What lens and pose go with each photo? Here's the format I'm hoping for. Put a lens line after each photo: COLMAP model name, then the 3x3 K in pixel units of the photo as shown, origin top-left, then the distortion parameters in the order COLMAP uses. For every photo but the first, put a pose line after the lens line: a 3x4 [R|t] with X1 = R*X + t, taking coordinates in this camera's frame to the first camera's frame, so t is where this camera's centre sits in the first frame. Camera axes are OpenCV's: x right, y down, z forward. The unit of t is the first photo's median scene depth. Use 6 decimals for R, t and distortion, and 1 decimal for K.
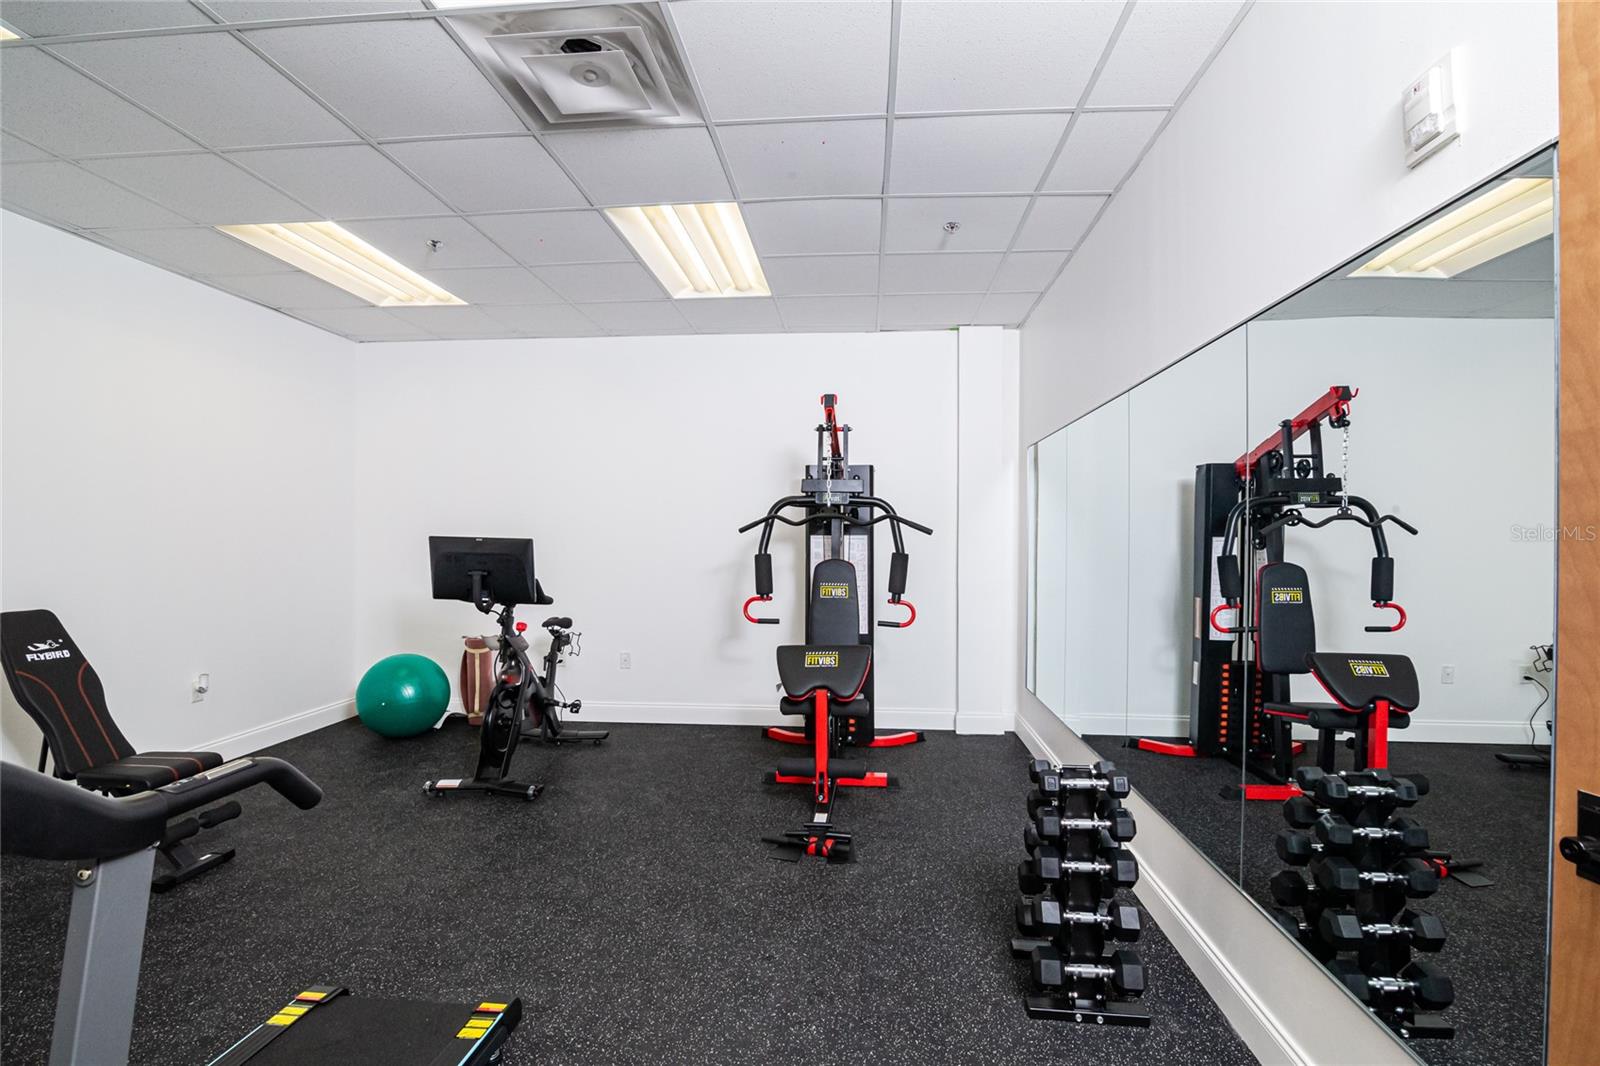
lens RADIAL K [[748.1, 0, 815.9], [0, 748.1, 533.3], [0, 0, 1]] dist [-0.037878, 0.000126]
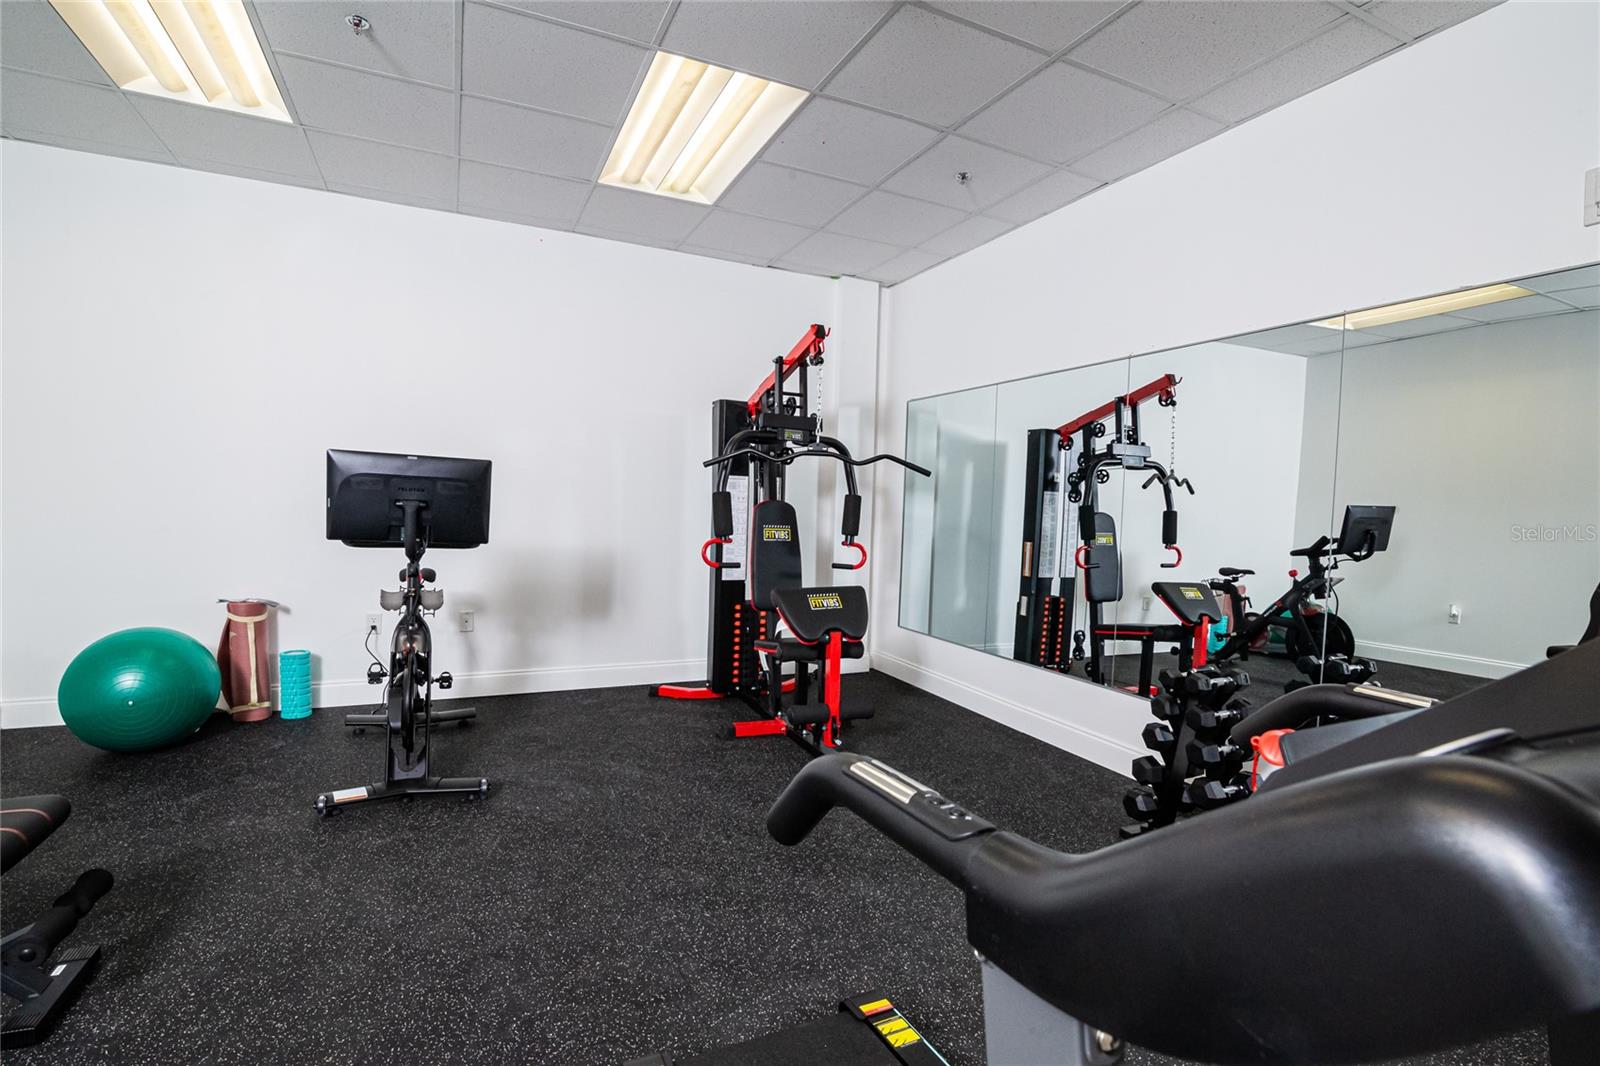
lens RADIAL K [[757.8, 0, 804.3], [0, 757.8, 538.3], [0, 0, 1]] dist [-0.021263, 0.000646]
pose [[0.875246, 0.002233, 0.483673, -0.459348], [-0.032656, 0.997980, 0.054486, 0.033073], [-0.482575, -0.063483, 0.873551, 0.156434]]
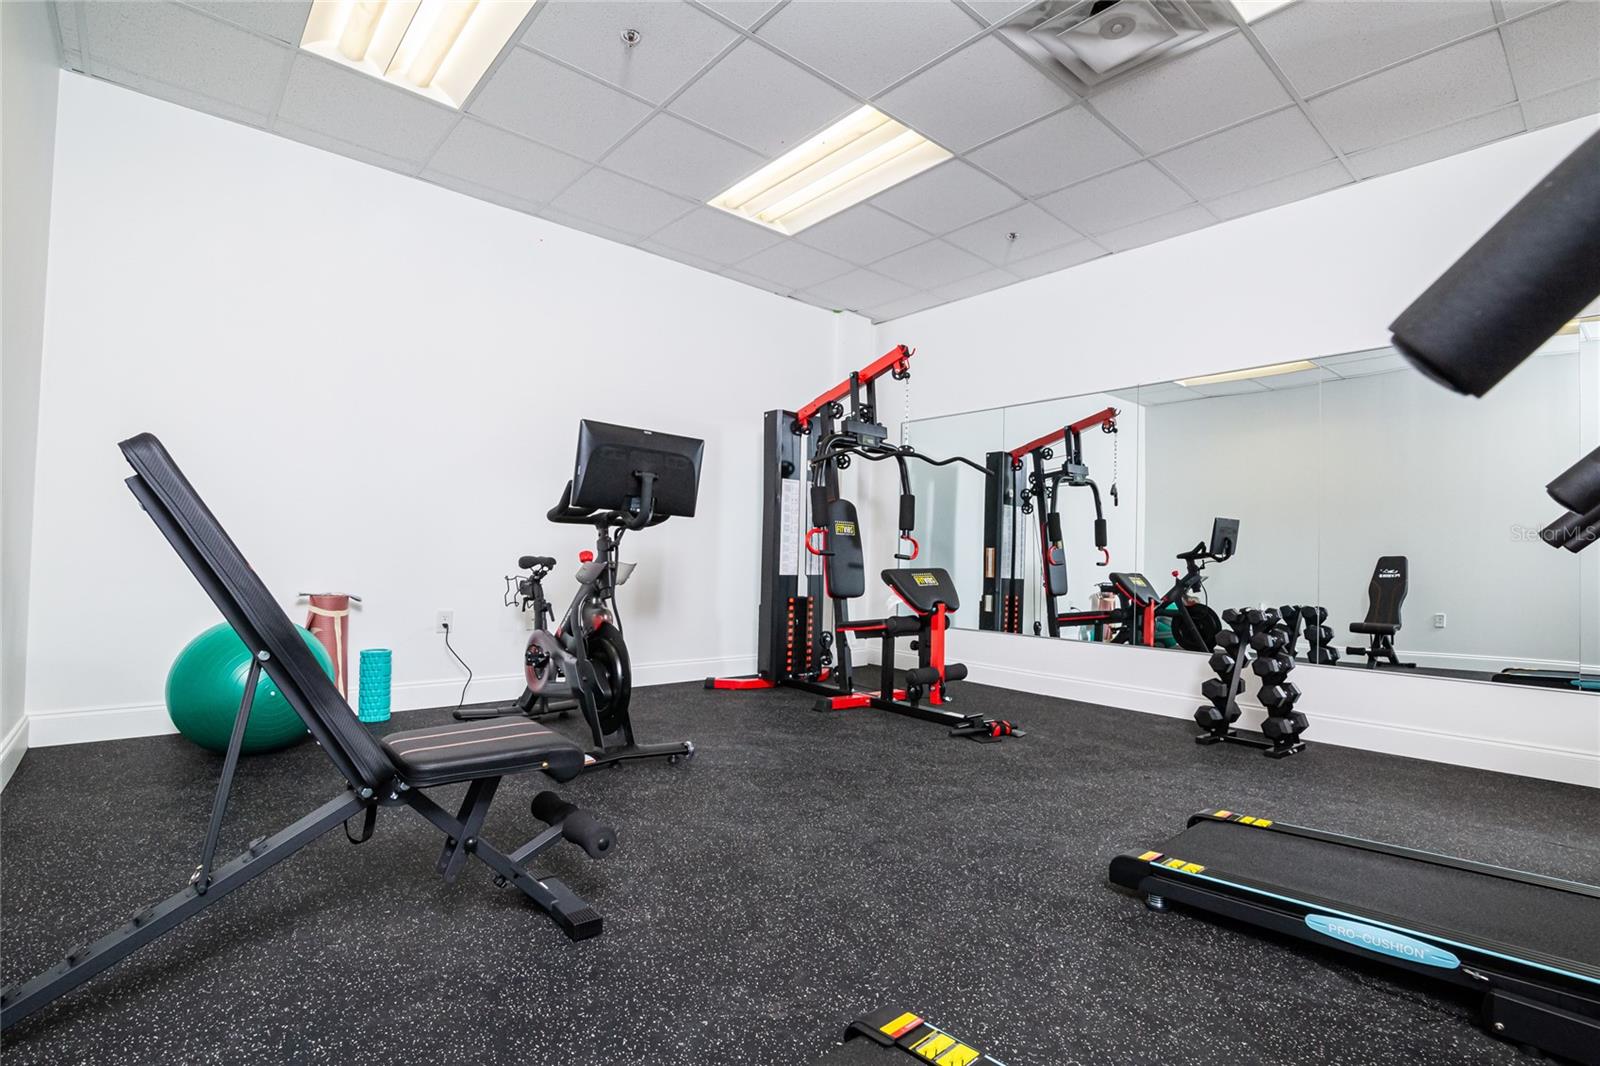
lens RADIAL K [[757.8, 0, 804.3], [0, 757.8, 538.3], [0, 0, 1]] dist [-0.021263, 0.000646]
pose [[0.707452, 0.033173, 0.705982, -0.866058], [-0.029116, 0.999418, -0.017784, 0.124687], [-0.706161, -0.007974, 0.708006, 0.309716]]
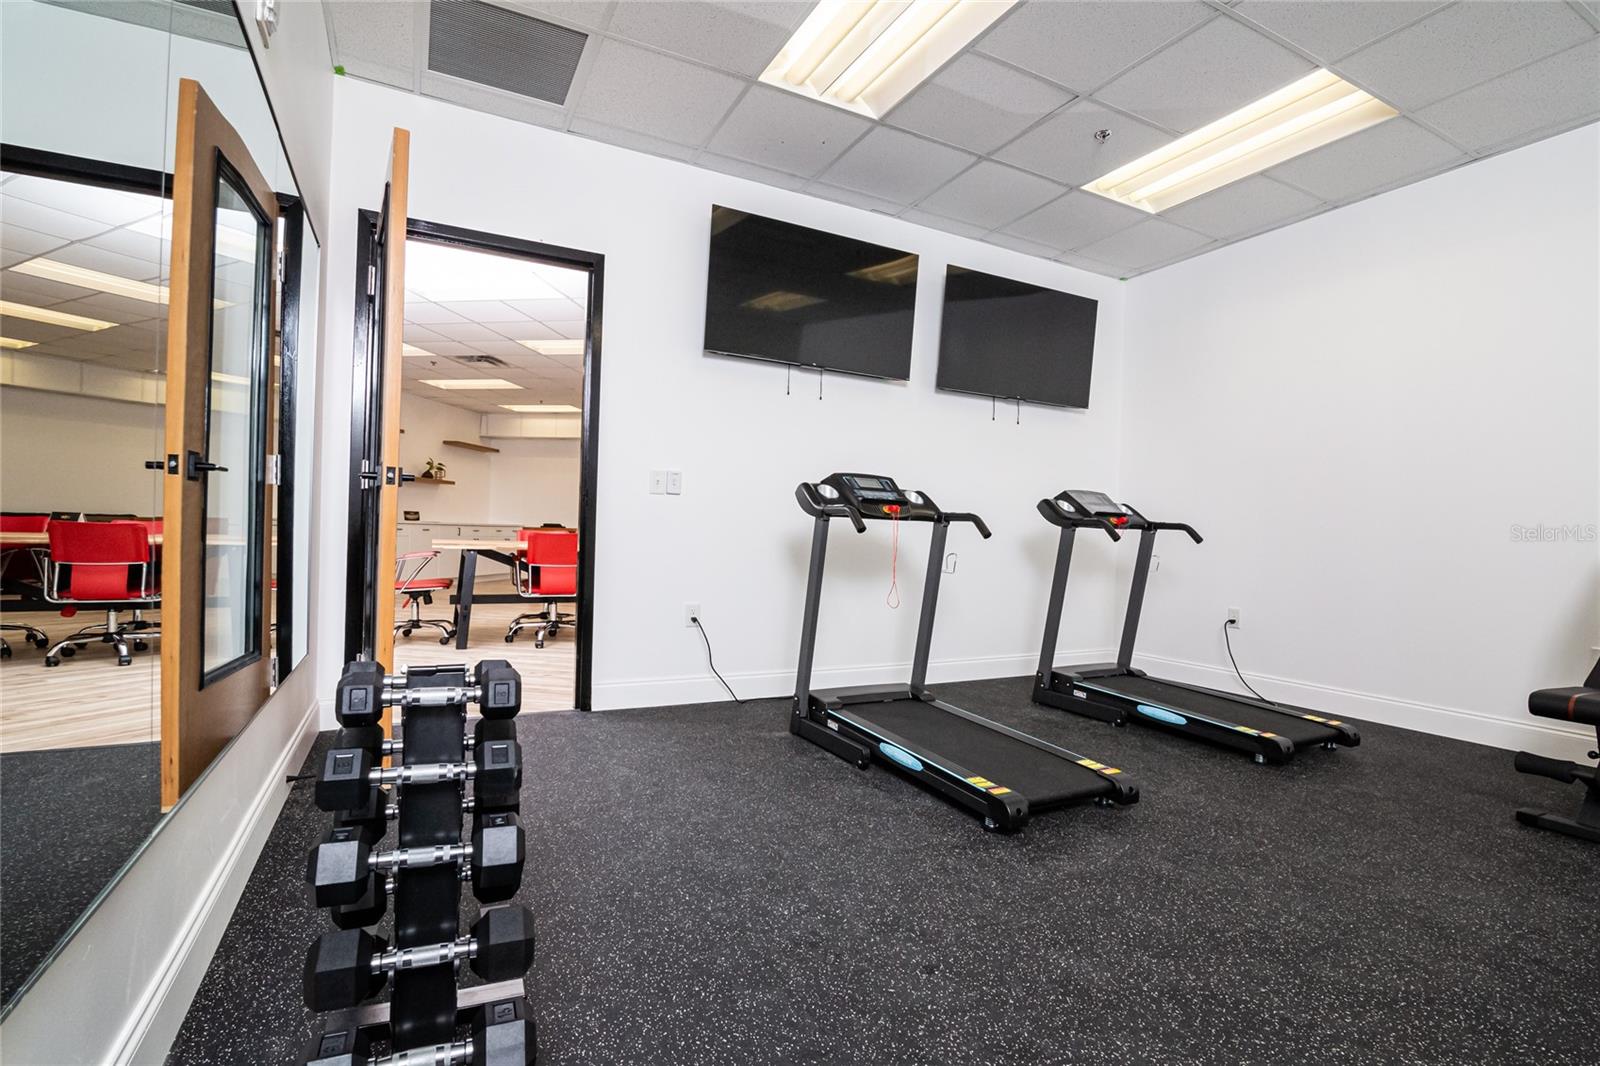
lens RADIAL K [[757.8, 0, 804.3], [0, 757.8, 538.3], [0, 0, 1]] dist [-0.021263, 0.000646]
pose [[-0.853281, -0.025805, -0.520813, 0.236746], [-0.027829, 0.999605, -0.003933, 0.123146], [0.520708, 0.011138, -0.853662, 0.924430]]
